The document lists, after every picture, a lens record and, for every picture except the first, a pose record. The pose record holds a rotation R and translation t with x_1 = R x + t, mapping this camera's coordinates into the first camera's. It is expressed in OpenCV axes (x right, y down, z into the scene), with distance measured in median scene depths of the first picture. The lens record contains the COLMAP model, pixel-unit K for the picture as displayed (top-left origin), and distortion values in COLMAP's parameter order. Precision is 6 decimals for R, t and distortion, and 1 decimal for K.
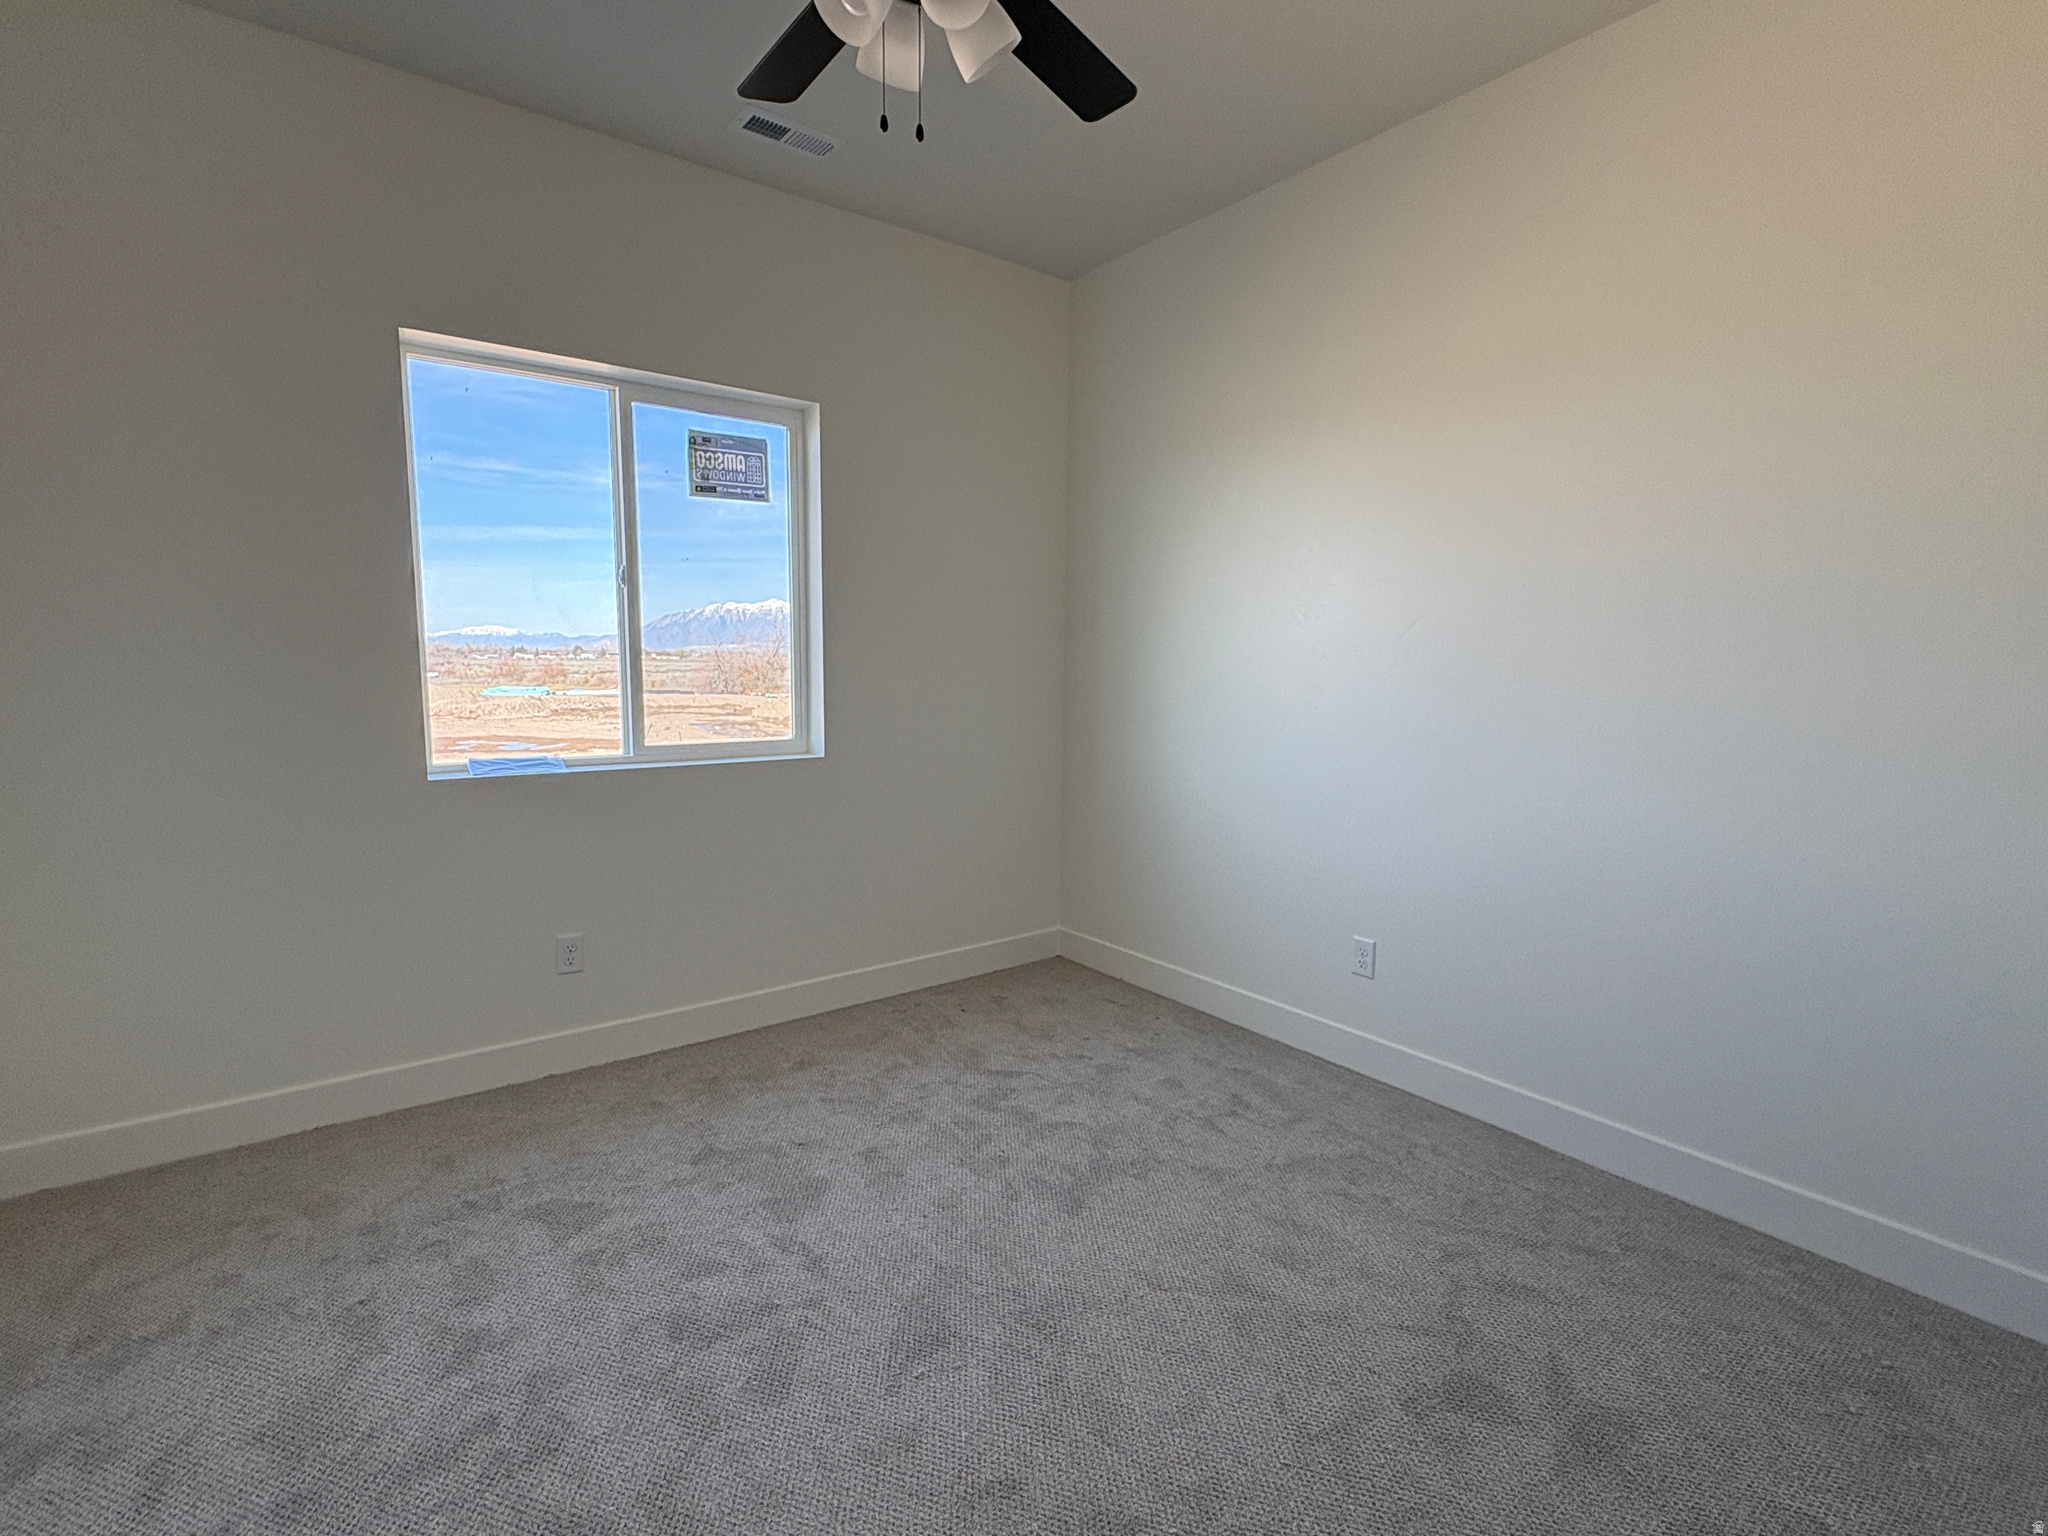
lens RADIAL K [[1015.5, 0, 1024.0], [0, 1015.5, 768.0], [0, 0, 1]] dist [-0.000103, 0.000055]
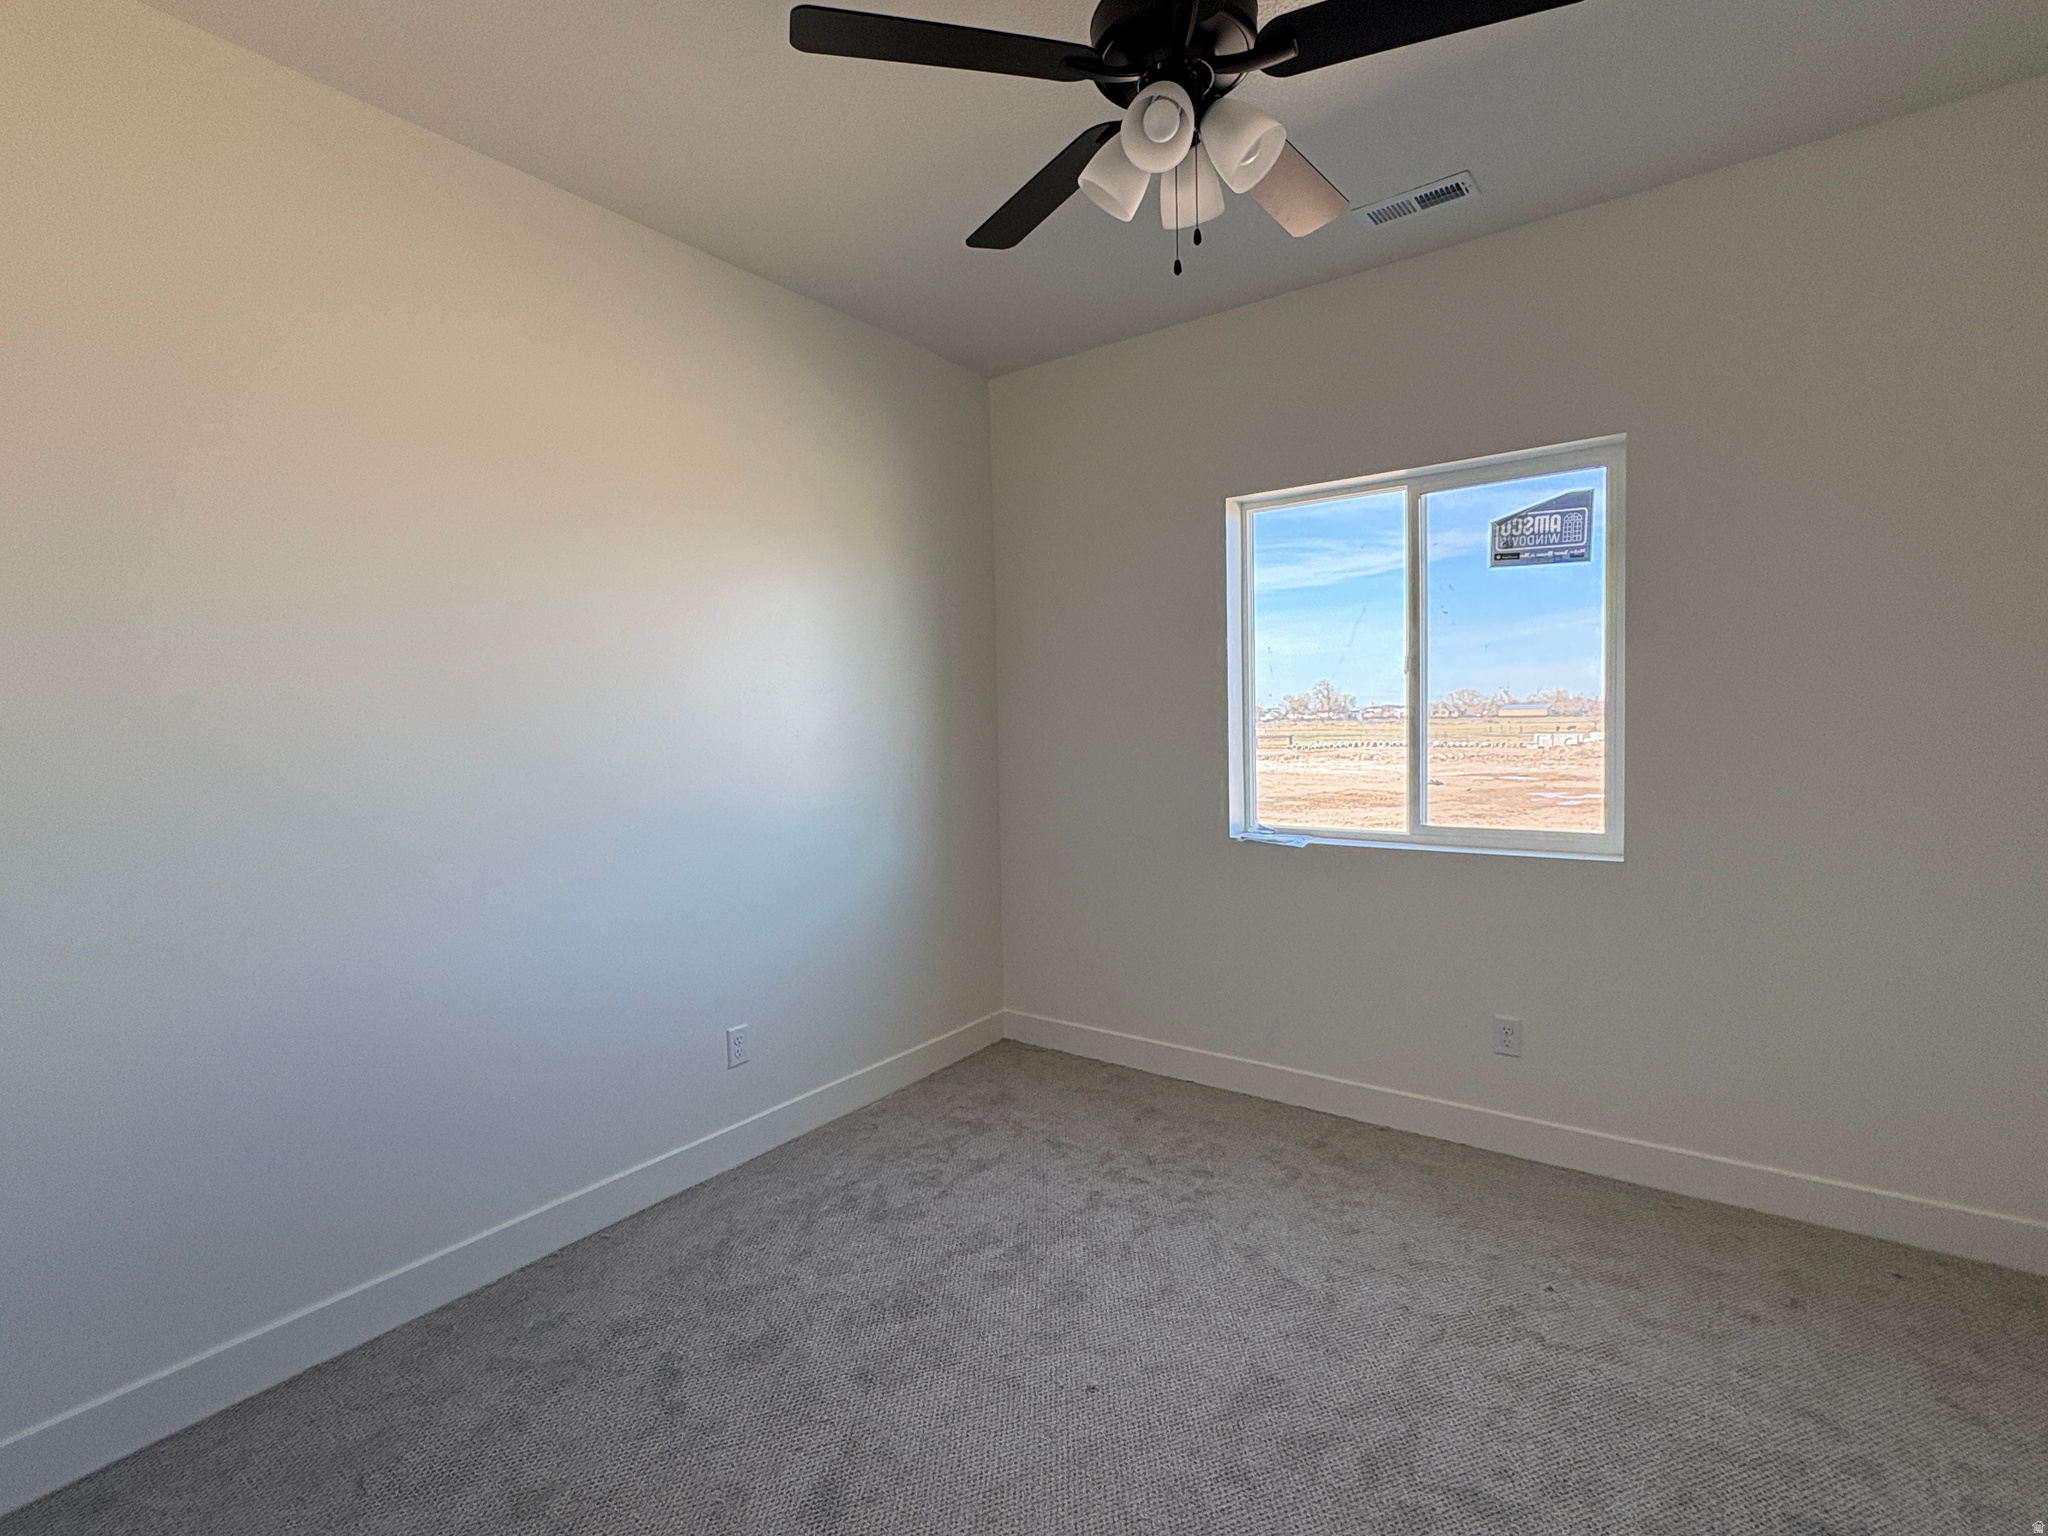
lens RADIAL K [[1015.5, 0, 1024.0], [0, 1015.5, 768.0], [0, 0, 1]] dist [-0.000103, 0.000055]
pose [[0.233761, 0.030423, -0.971818, 0.512552], [-0.099063, 0.995054, 0.007322, -0.047797], [0.967234, 0.094560, 0.235619, 0.373343]]
